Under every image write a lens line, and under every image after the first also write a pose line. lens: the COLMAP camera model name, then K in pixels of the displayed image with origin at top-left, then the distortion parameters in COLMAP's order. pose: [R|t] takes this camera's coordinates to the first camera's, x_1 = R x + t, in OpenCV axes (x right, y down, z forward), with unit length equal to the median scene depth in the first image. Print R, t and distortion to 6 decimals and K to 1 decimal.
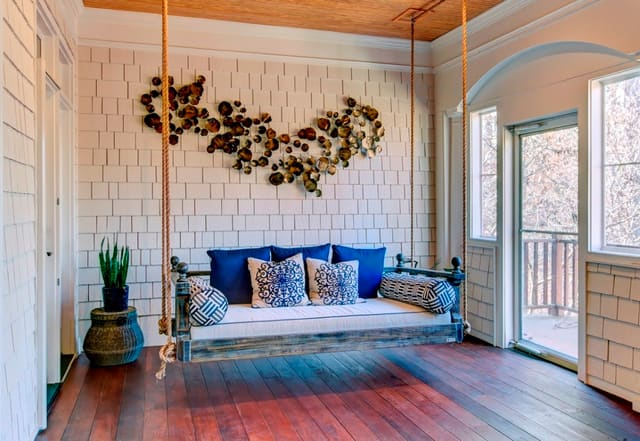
lens RADIAL K [[524.5, 0, 321.0], [0, 524.5, 217.9], [0, 0, 1]] dist [0.009252, 0.003197]
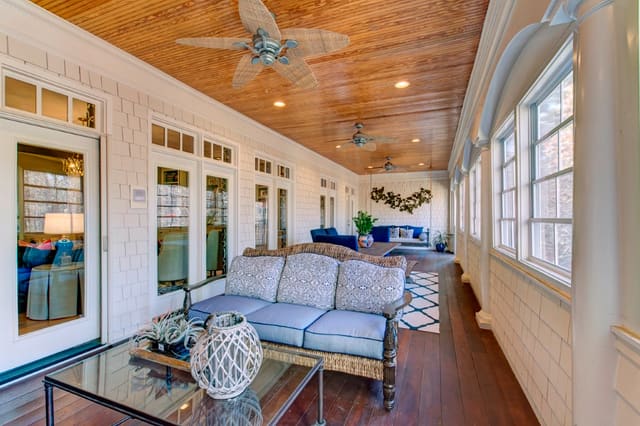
lens RADIAL K [[280.9, 0, 322.6], [0, 280.9, 214.6], [0, 0, 1]] dist [0.016883, 0.000405]
pose [[0.765056, -0.000298, -0.643964, 0.865914], [-0.015311, 0.999709, -0.018653, 0.013133], [0.643782, 0.024131, 0.764829, -1.079347]]
